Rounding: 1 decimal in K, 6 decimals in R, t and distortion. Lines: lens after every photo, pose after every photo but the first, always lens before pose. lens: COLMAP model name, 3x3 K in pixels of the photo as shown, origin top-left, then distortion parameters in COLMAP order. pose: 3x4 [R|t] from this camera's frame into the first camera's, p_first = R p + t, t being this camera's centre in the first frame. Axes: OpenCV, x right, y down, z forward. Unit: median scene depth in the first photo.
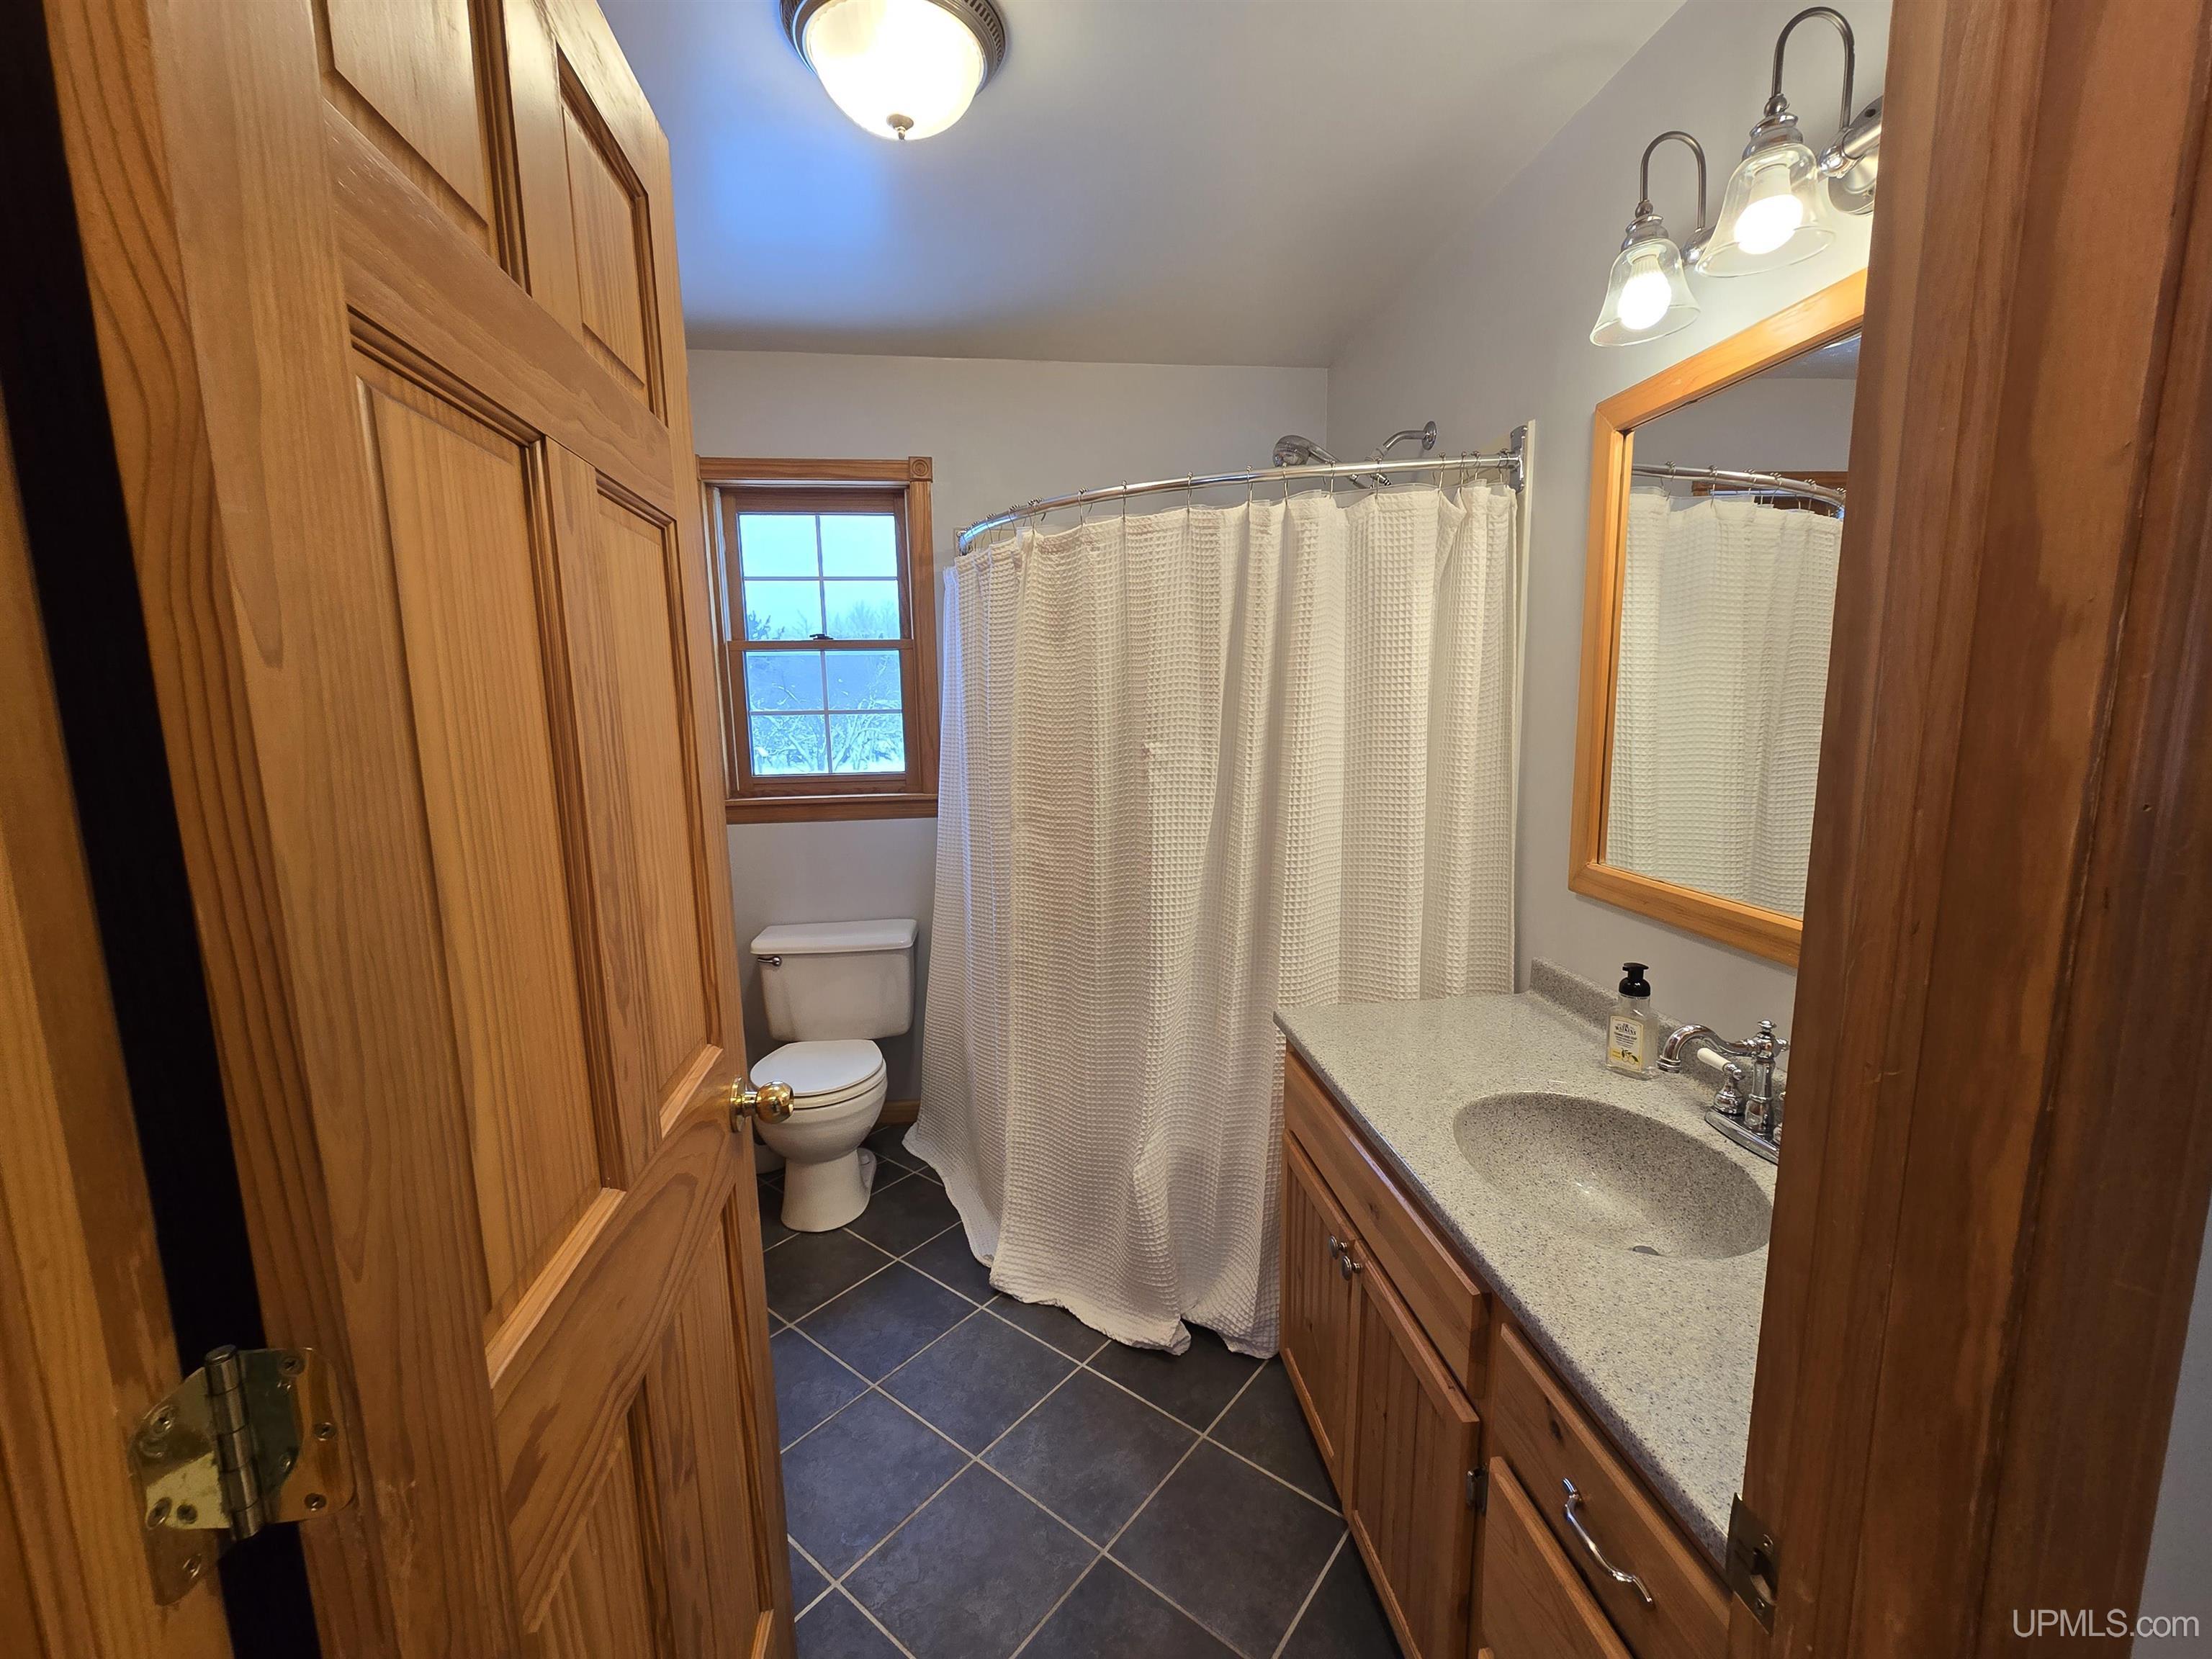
lens RADIAL K [[900.3, 0, 1118.1], [0, 900.3, 835.5], [0, 0, 1]] dist [-0.010498, 0.004725]
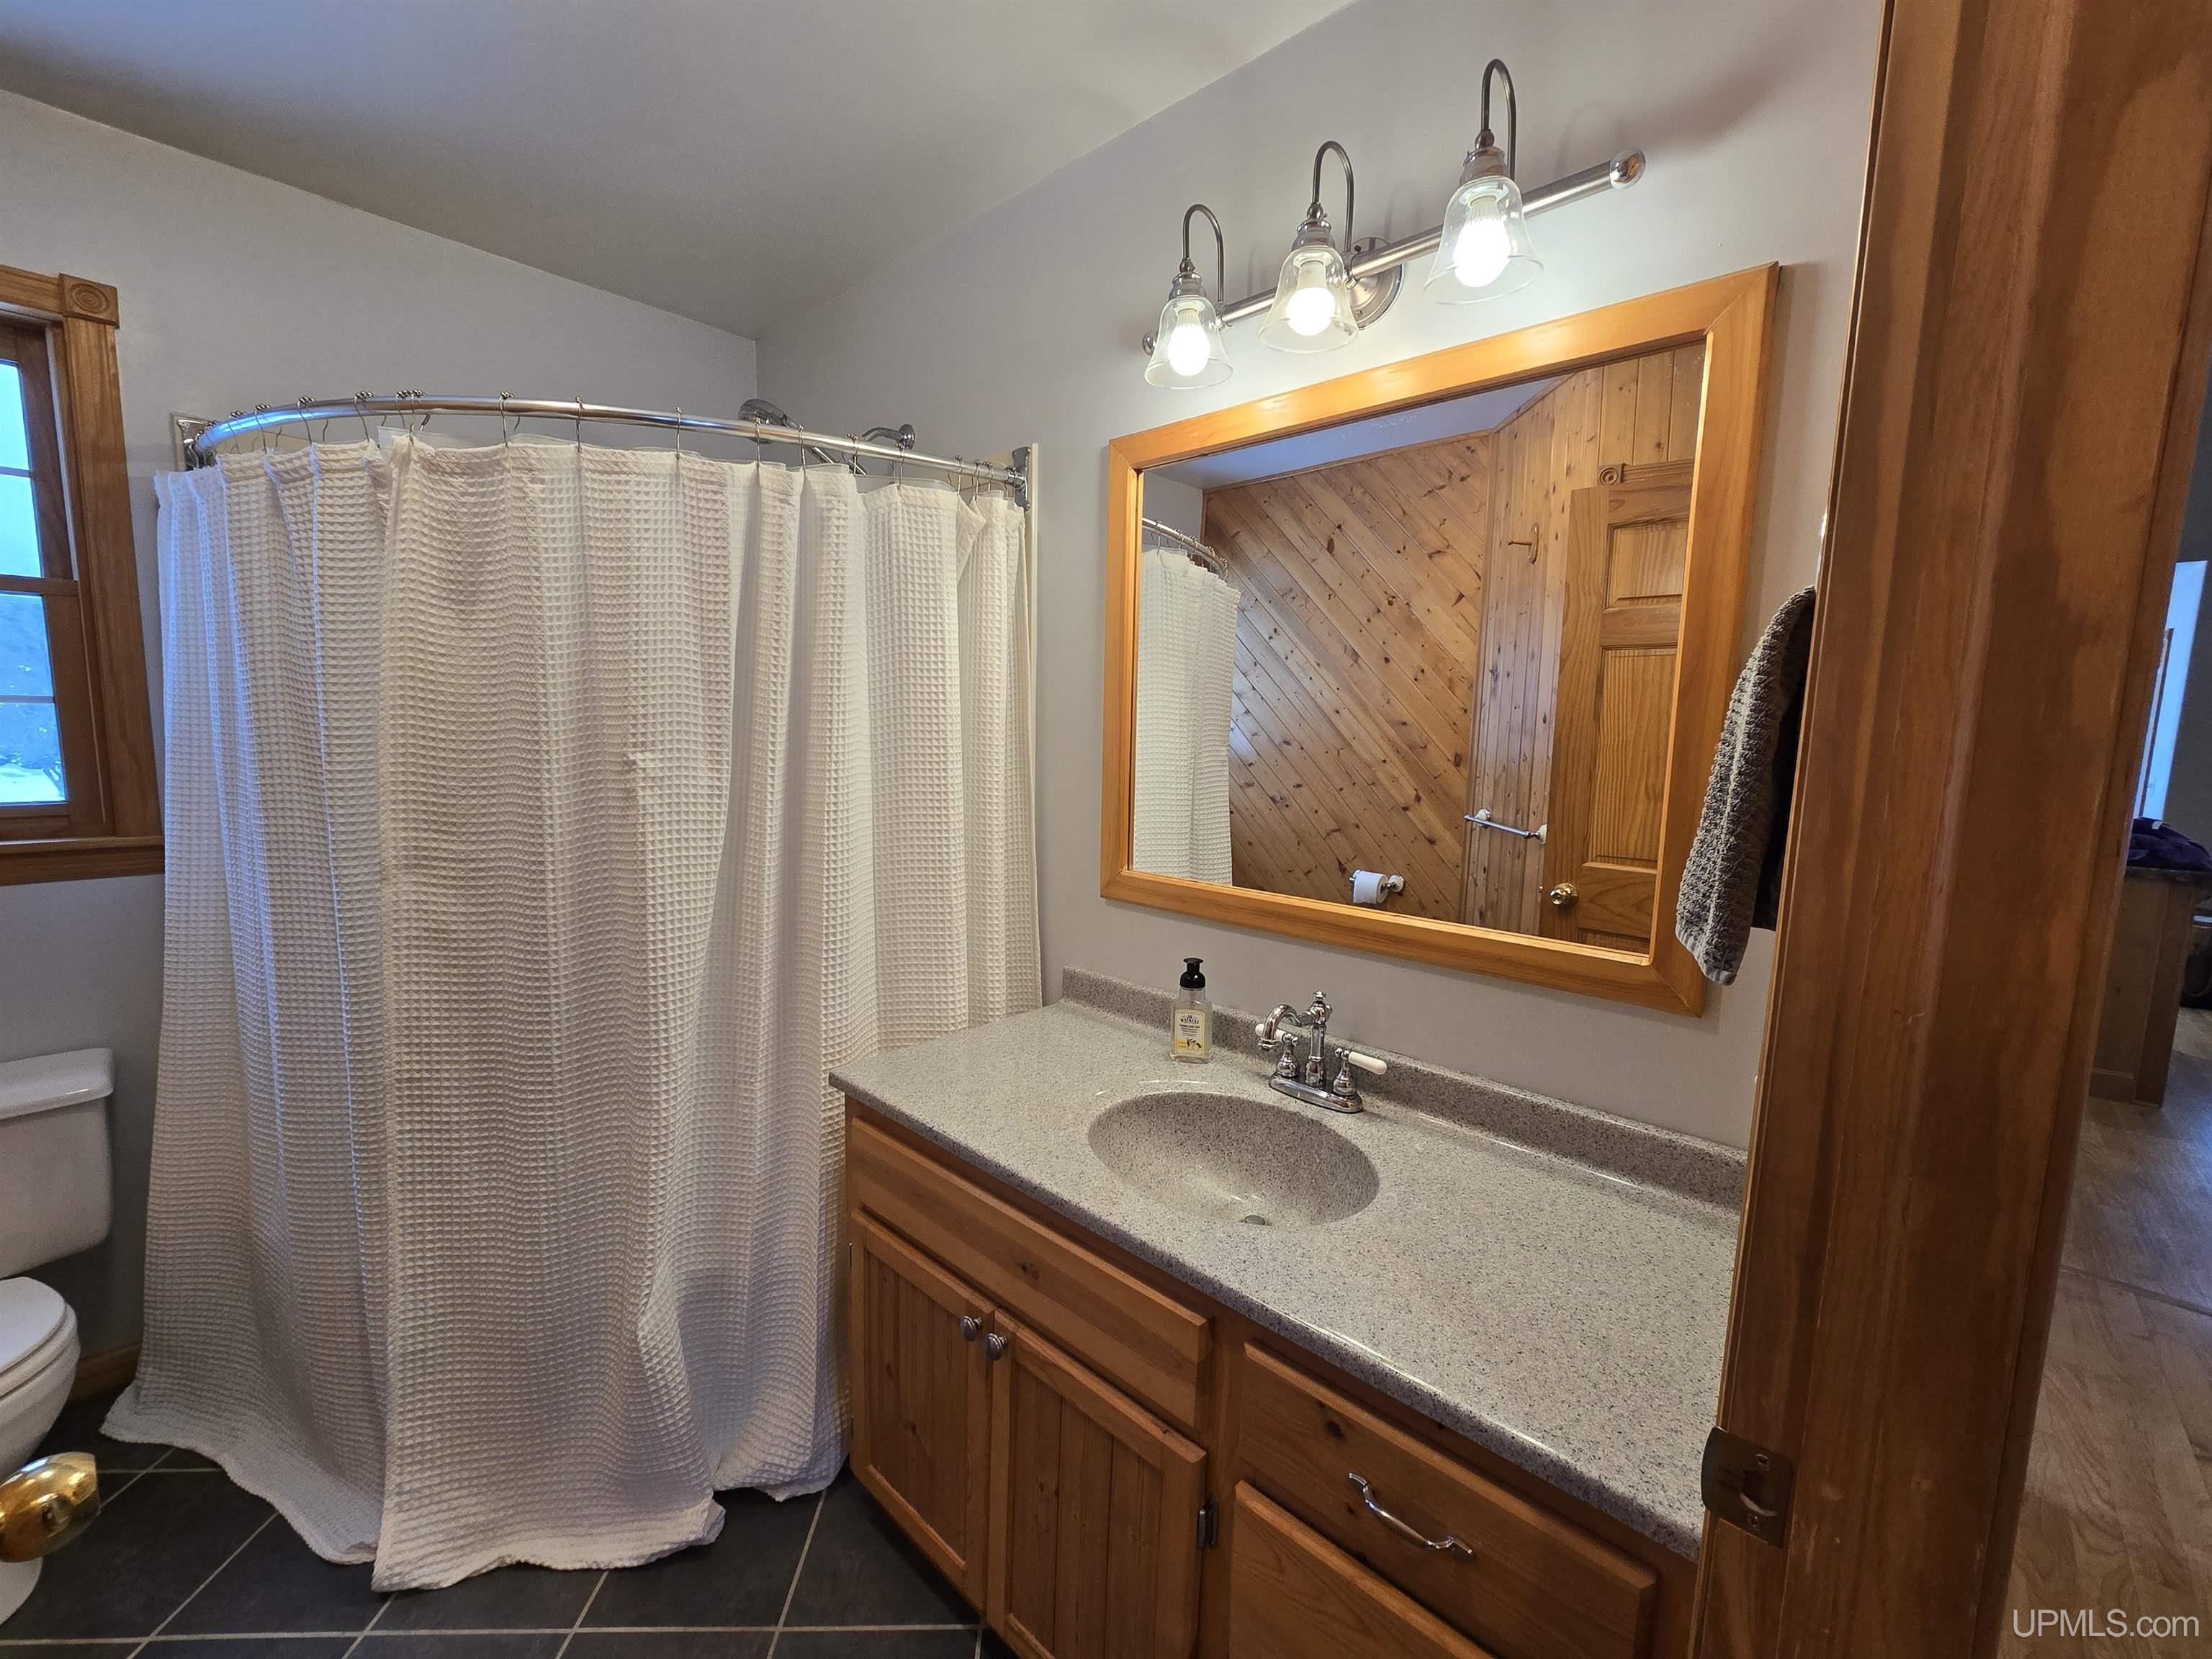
lens RADIAL K [[900.7, 0, 1121.4], [0, 900.7, 836.8], [0, 0, 1]] dist [-0.003204, -0.000824]
pose [[0.762135, -0.046262, 0.645763, -0.147050], [0.062146, 0.998065, -0.001845, -0.005968], [-0.644429, 0.041538, 0.763535, 0.168047]]
